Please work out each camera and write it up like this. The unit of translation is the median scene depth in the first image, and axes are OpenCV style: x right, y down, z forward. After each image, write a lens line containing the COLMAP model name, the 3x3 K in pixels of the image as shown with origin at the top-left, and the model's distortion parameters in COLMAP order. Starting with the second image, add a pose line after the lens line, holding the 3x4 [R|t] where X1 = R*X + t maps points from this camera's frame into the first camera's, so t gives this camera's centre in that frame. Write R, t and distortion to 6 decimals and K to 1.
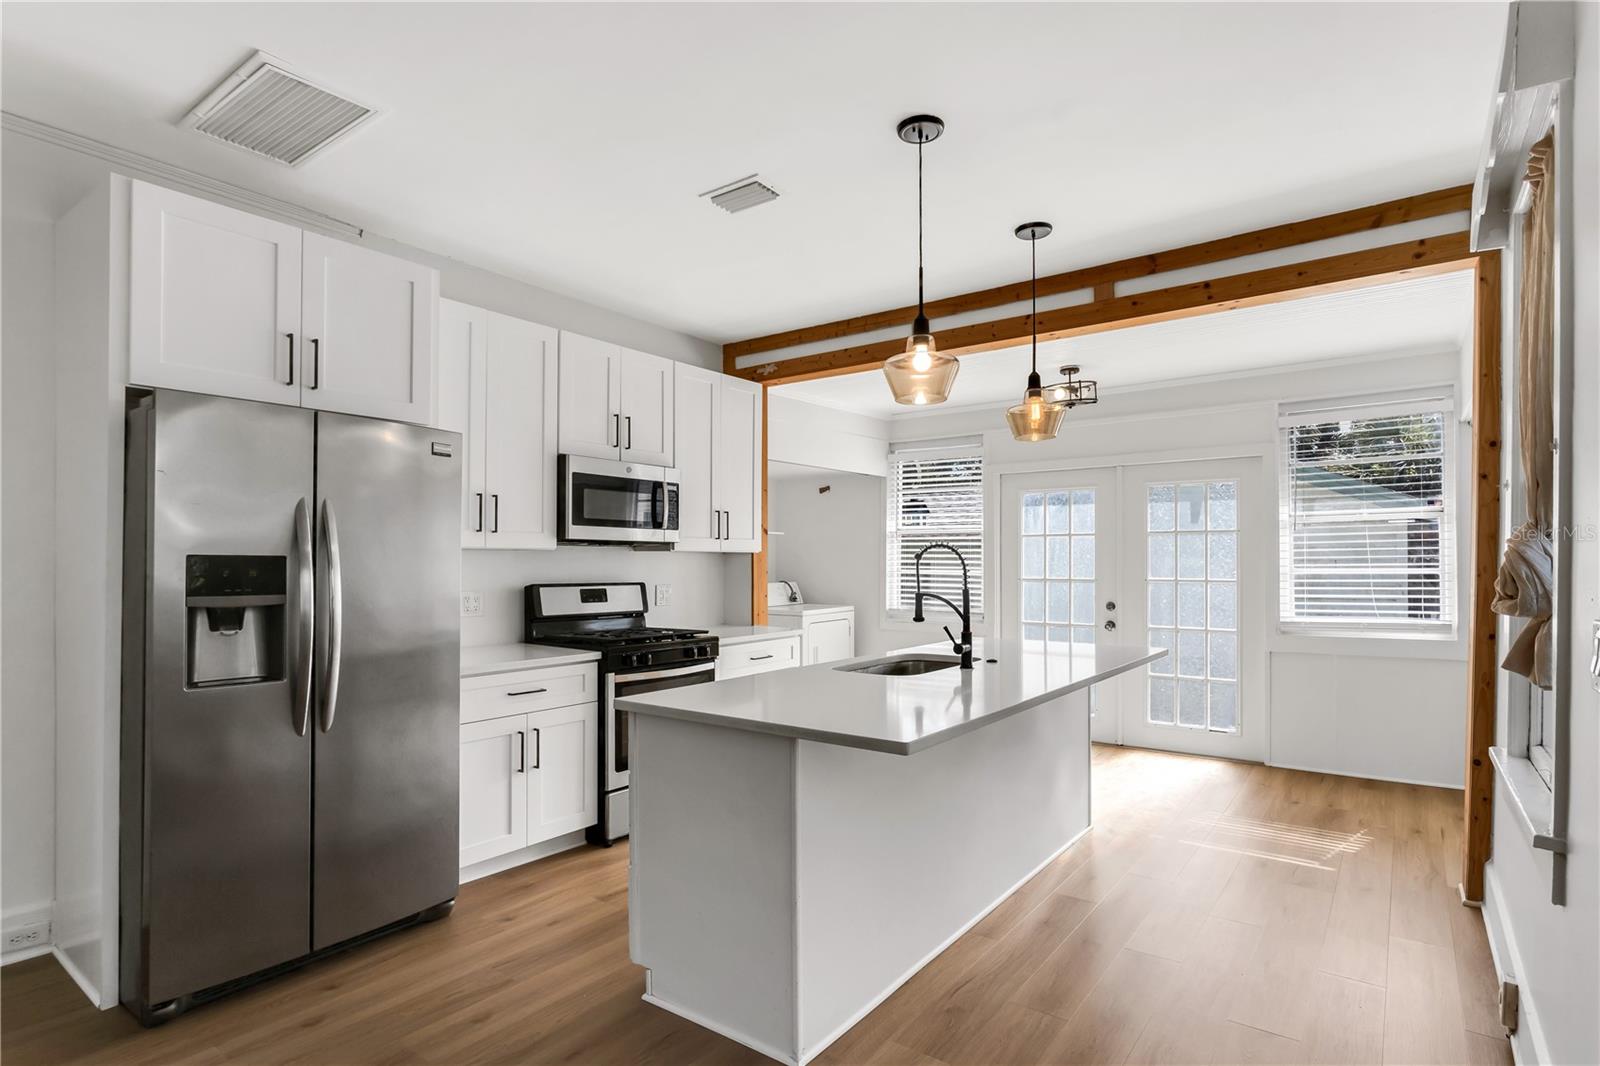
lens RADIAL K [[814.2, 0, 804.6], [0, 814.2, 553.0], [0, 0, 1]] dist [-0.008340, 0.002510]
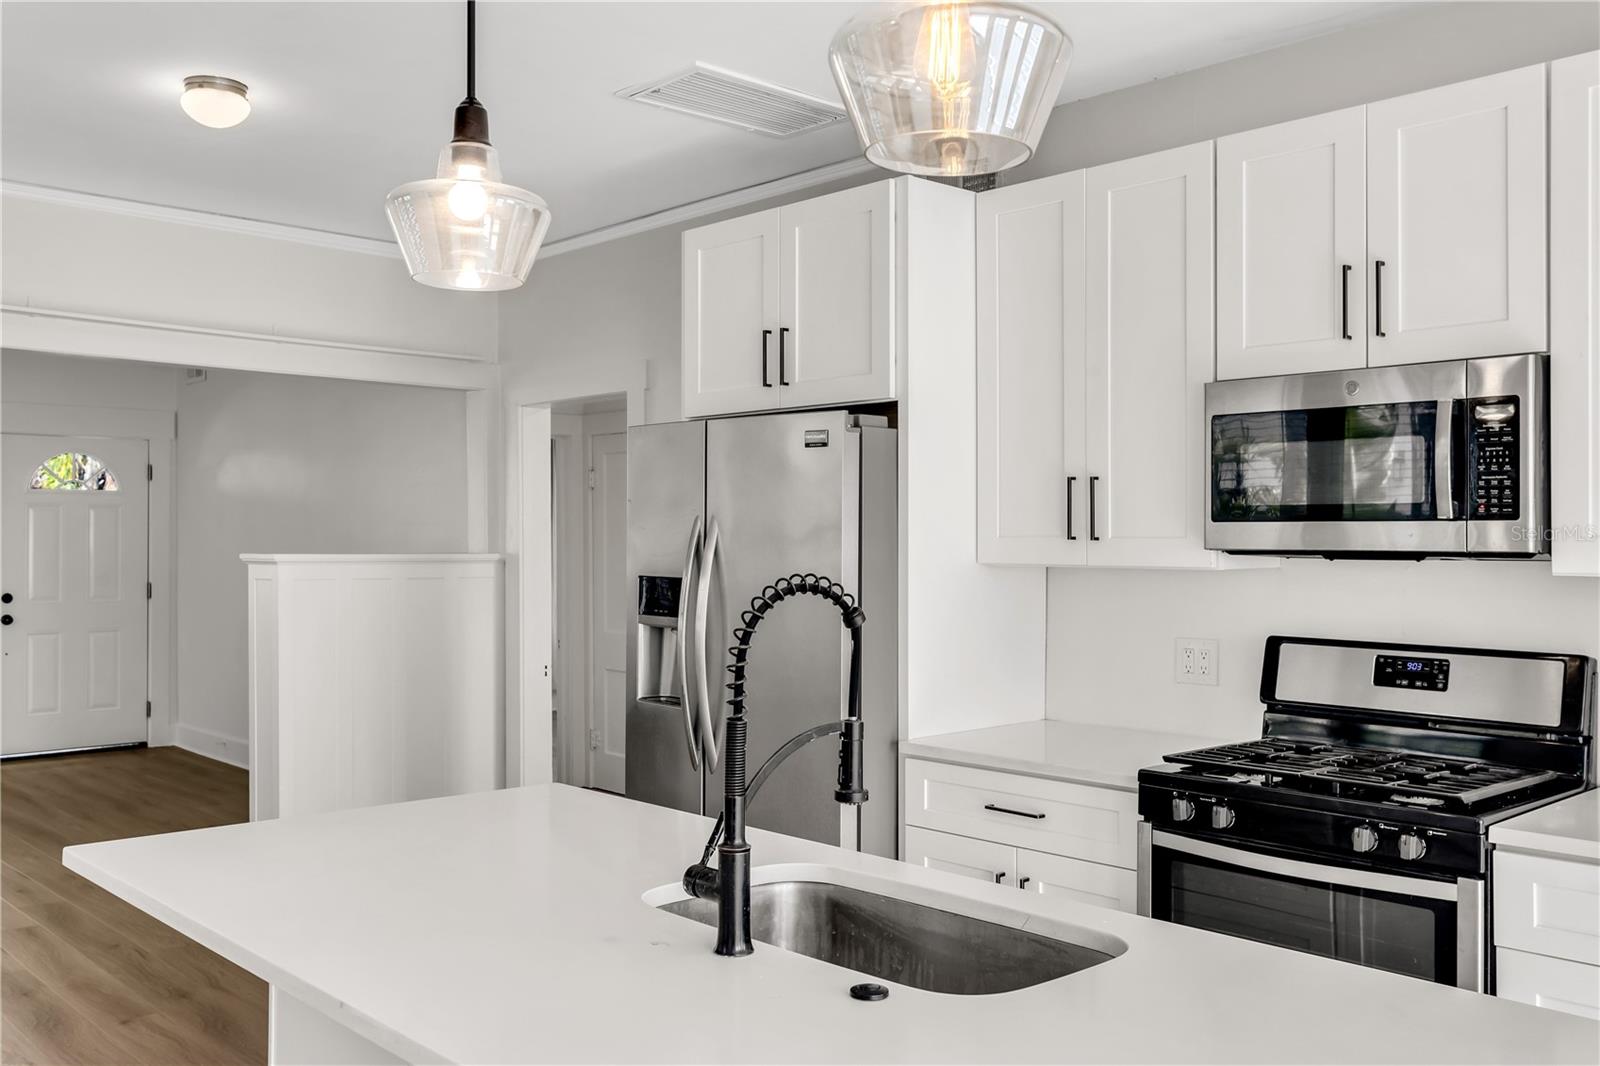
lens RADIAL K [[1437.5, 0, 800.0], [0, 1437.5, 533.0], [0, 0, 1]] dist [0.001998, 0.004254]
pose [[-0.181925, -0.006304, -0.983292, 0.645895], [0.006649, 0.999949, -0.007641, -0.022813], [0.983290, -0.007929, -0.181874, 0.928044]]
